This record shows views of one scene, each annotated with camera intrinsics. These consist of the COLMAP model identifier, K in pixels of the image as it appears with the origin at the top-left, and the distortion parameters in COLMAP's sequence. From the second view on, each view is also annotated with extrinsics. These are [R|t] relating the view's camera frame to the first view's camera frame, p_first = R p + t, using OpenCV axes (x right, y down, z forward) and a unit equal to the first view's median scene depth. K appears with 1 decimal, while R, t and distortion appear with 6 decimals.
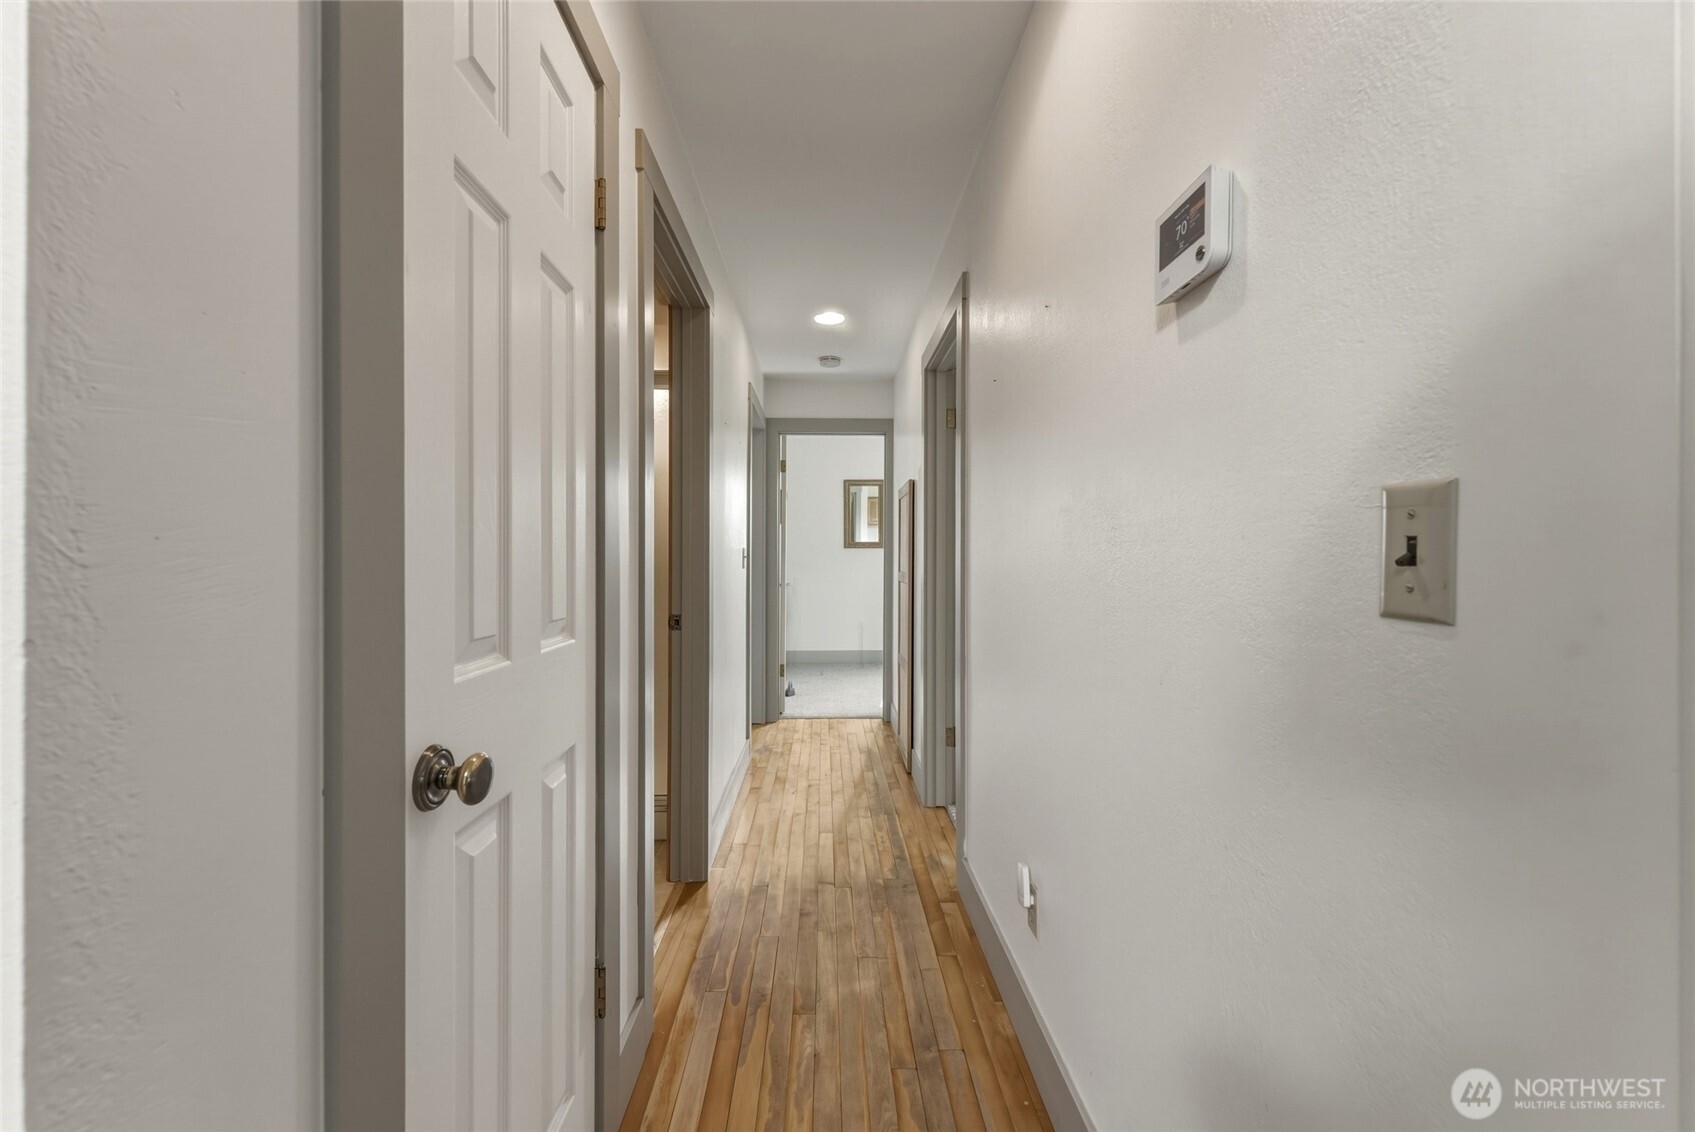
lens RADIAL K [[687.0, 0, 845.6], [0, 687.0, 562.4], [0, 0, 1]] dist [0.000593, 0.000005]
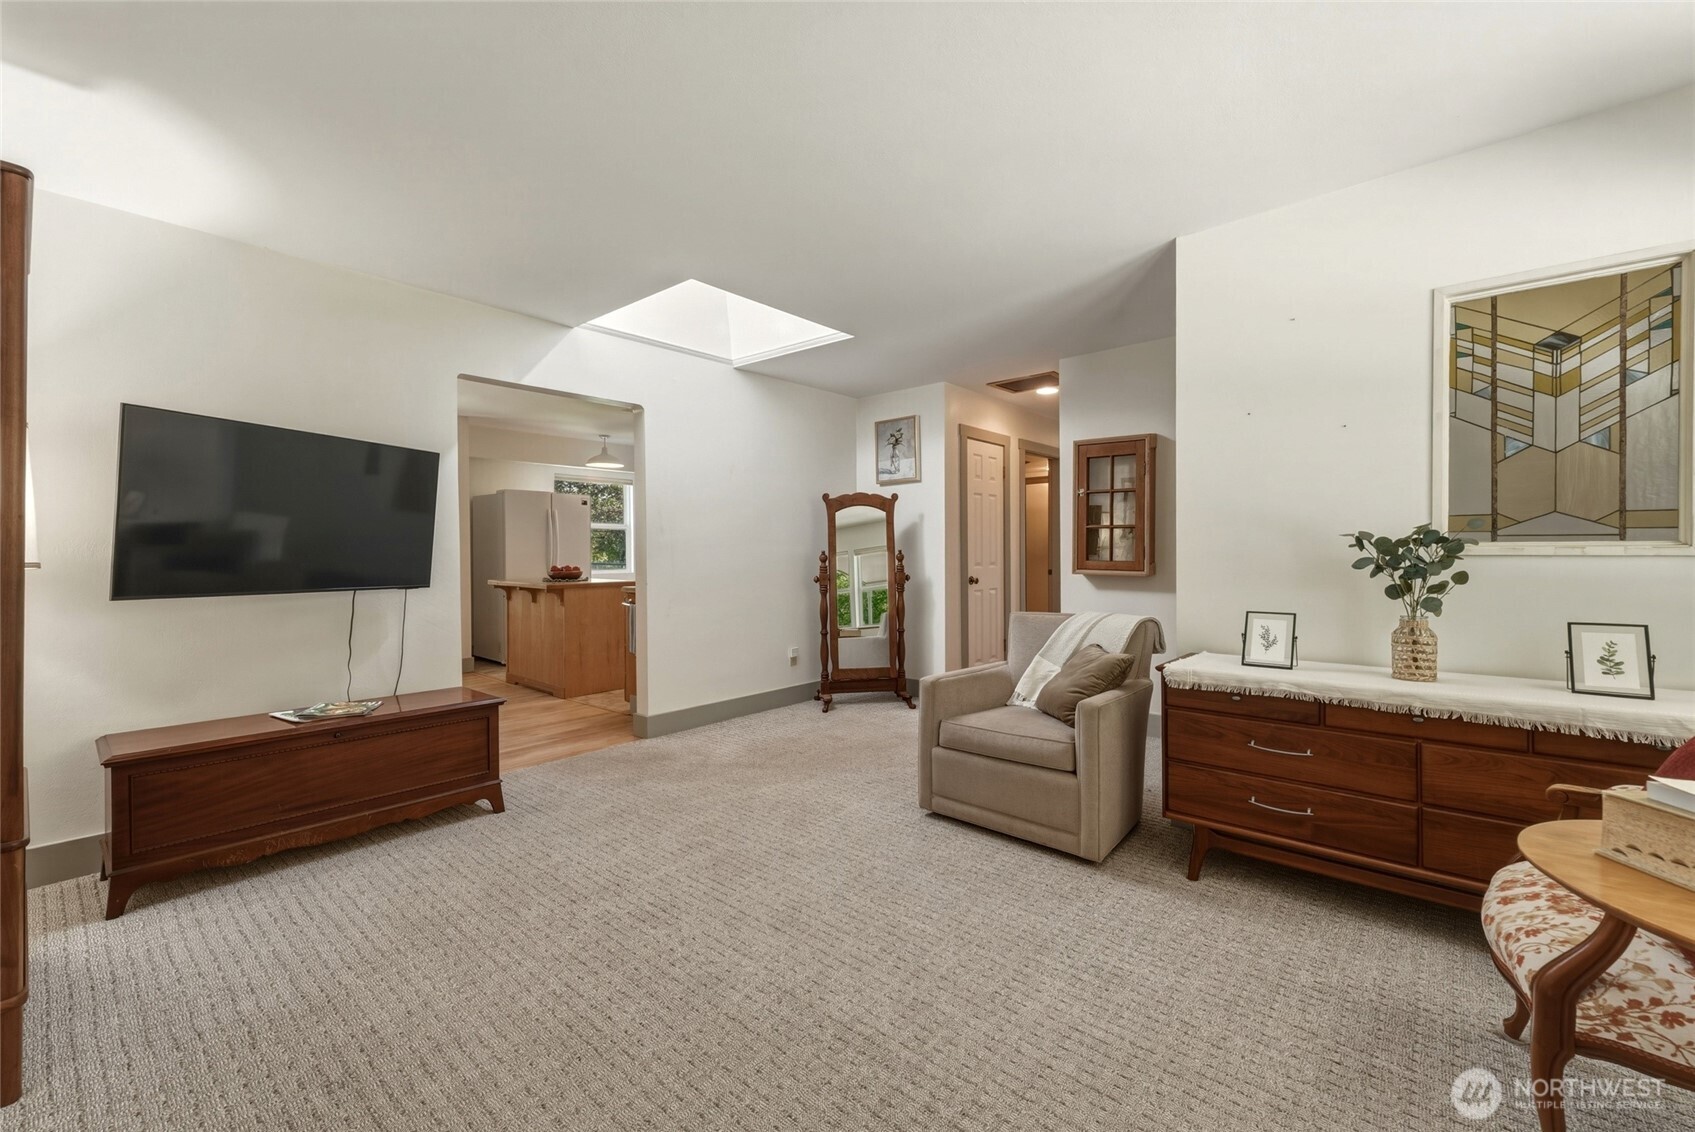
lens RADIAL K [[687.0, 0, 839.5], [0, 687.0, 556.0], [0, 0, 1]] dist [0.000593, 0.000005]
pose [[0.742651, 0.004208, -0.669666, 3.316024], [-0.005168, 0.999986, 0.000552, 0.052866], [0.669659, 0.003051, 0.742663, -5.476091]]
